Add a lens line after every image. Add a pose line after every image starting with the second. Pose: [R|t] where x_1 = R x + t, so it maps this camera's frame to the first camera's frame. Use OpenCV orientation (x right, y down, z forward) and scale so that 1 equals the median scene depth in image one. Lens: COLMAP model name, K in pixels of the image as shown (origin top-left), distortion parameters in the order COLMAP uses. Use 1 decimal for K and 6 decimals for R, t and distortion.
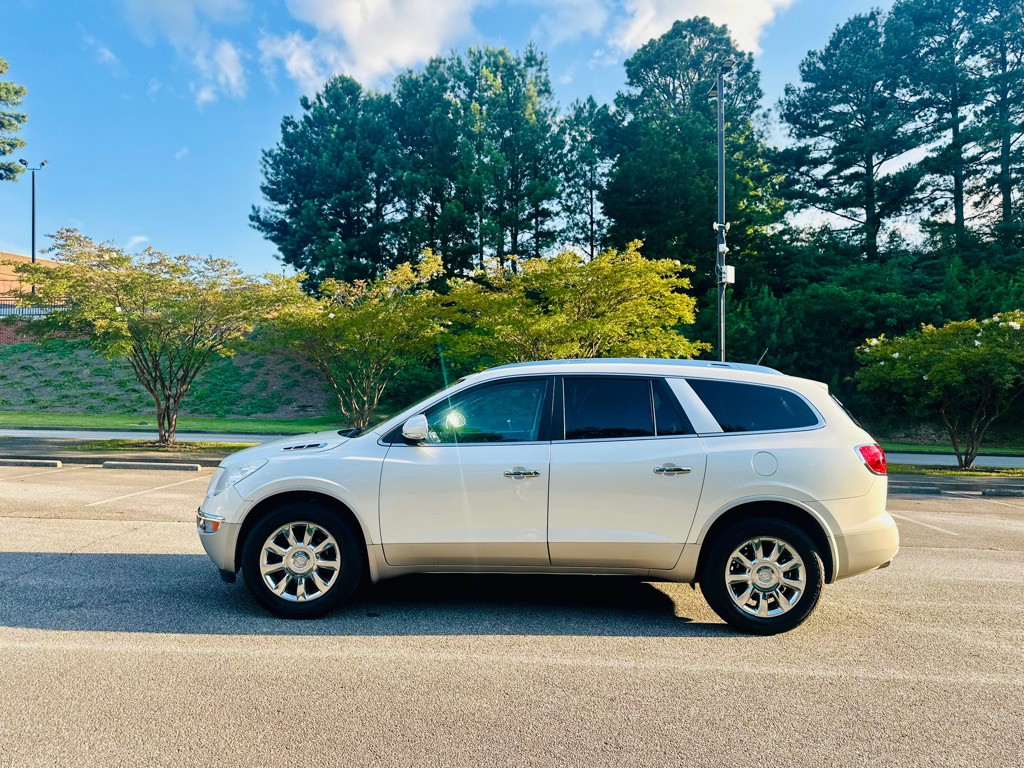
lens RADIAL K [[711.4, 0, 514.6], [0, 711.4, 383.4], [0, 0, 1]] dist [0.037683, -0.046199]
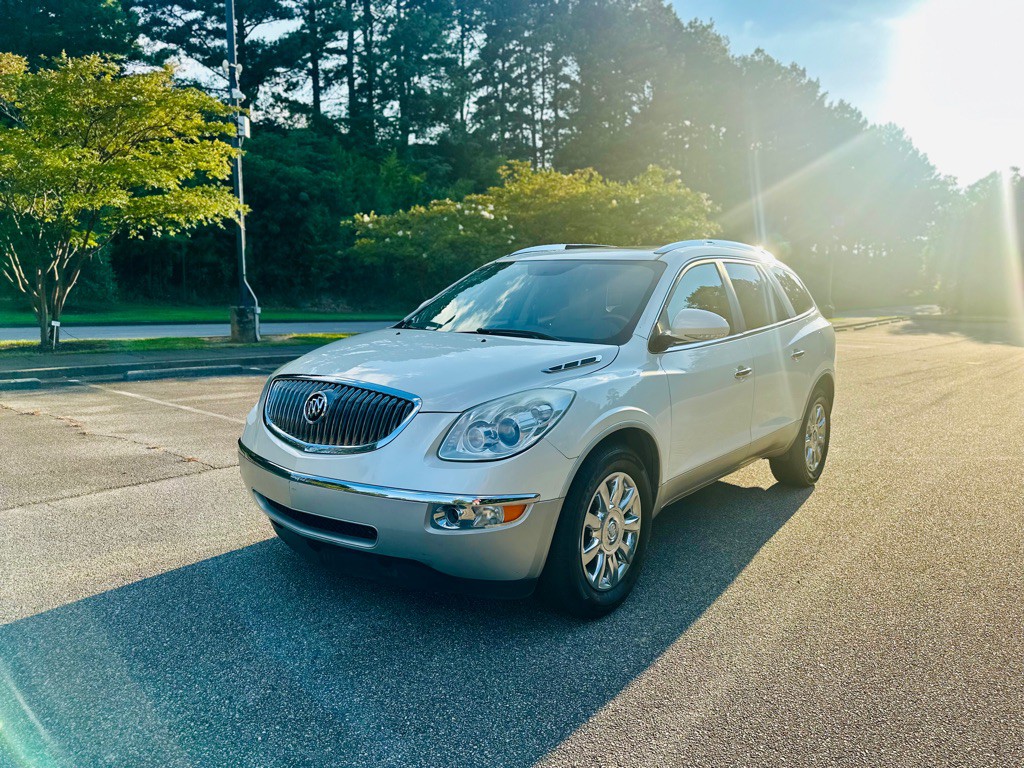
lens RADIAL K [[713.8, 0, 507.3], [0, 713.8, 382.5], [0, 0, 1]] dist [0.043866, -0.046582]
pose [[0.627044, -0.106240, 0.771705, -0.080865], [-0.034607, 0.985879, 0.163845, 0.000151], [-0.778215, -0.129444, 0.614512, 0.063505]]
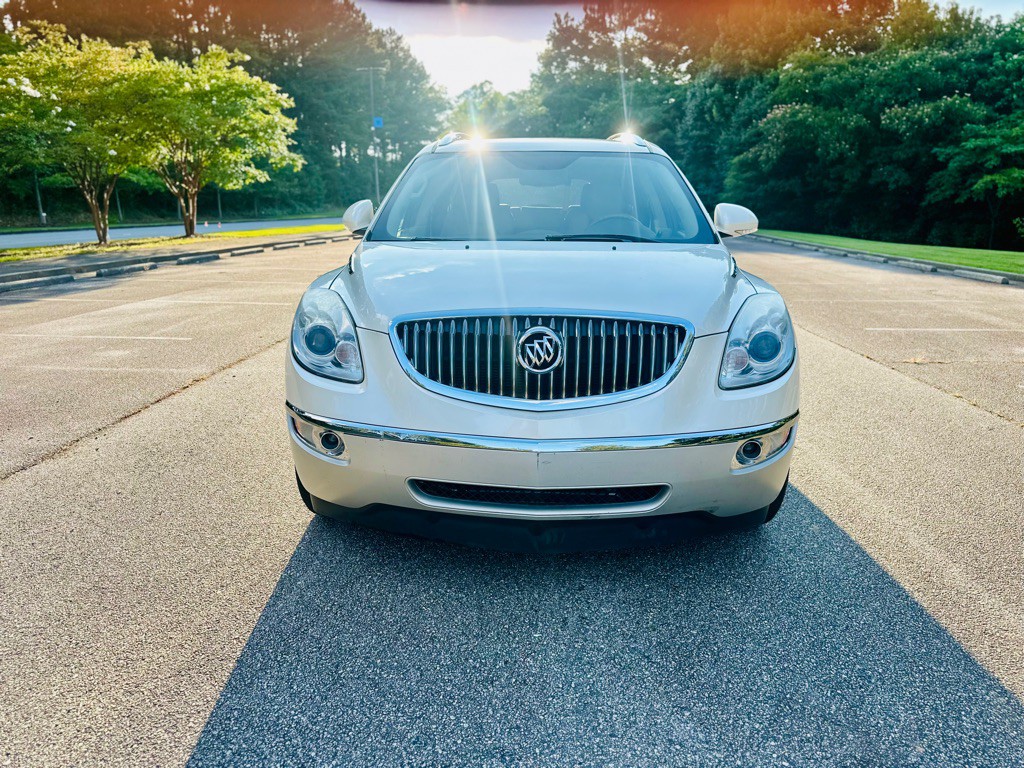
lens RADIAL K [[711.4, 0, 514.6], [0, 711.4, 383.4], [0, 0, 1]] dist [0.037683, -0.046199]
pose [[0.043460, -0.268067, 0.962420, -0.087815], [-0.041140, 0.962032, 0.269817, 0.002762], [-0.998208, -0.051320, 0.030782, 0.112826]]
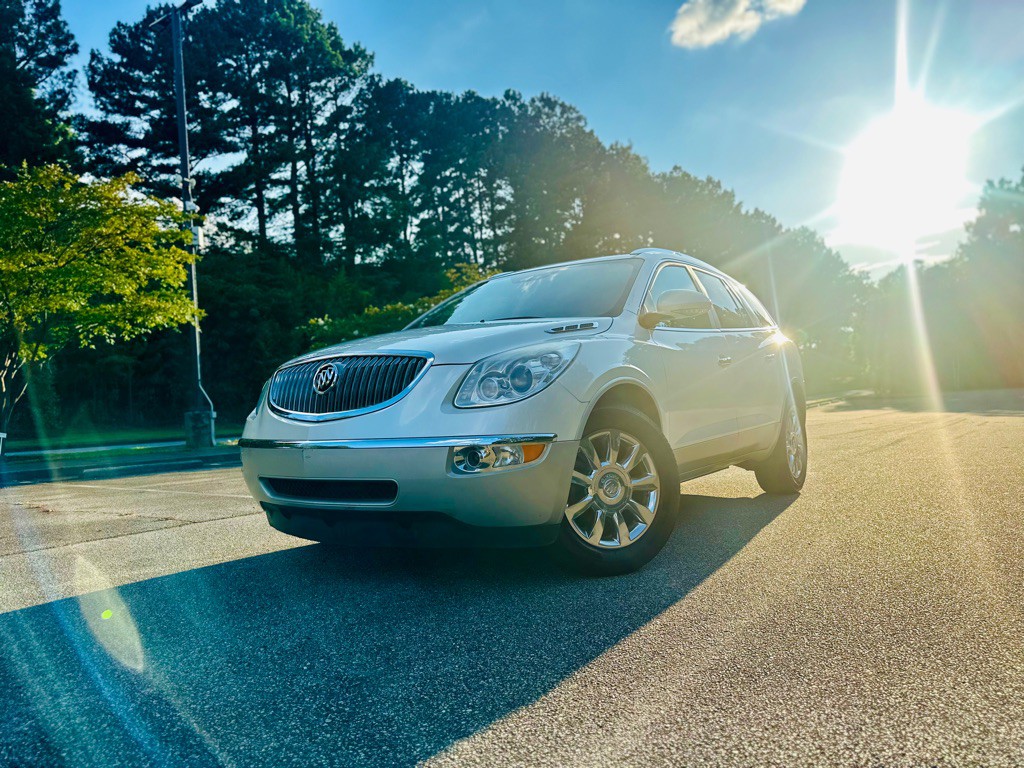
lens RADIAL K [[713.9, 0, 512.0], [0, 713.9, 384.0], [0, 0, 1]] dist [0.065425, -0.094202]
pose [[0.565231, -0.027054, 0.824489, -0.085926], [0.032607, 0.999414, 0.010440, 0.012927], [-0.824288, 0.020983, 0.565782, 0.065313]]
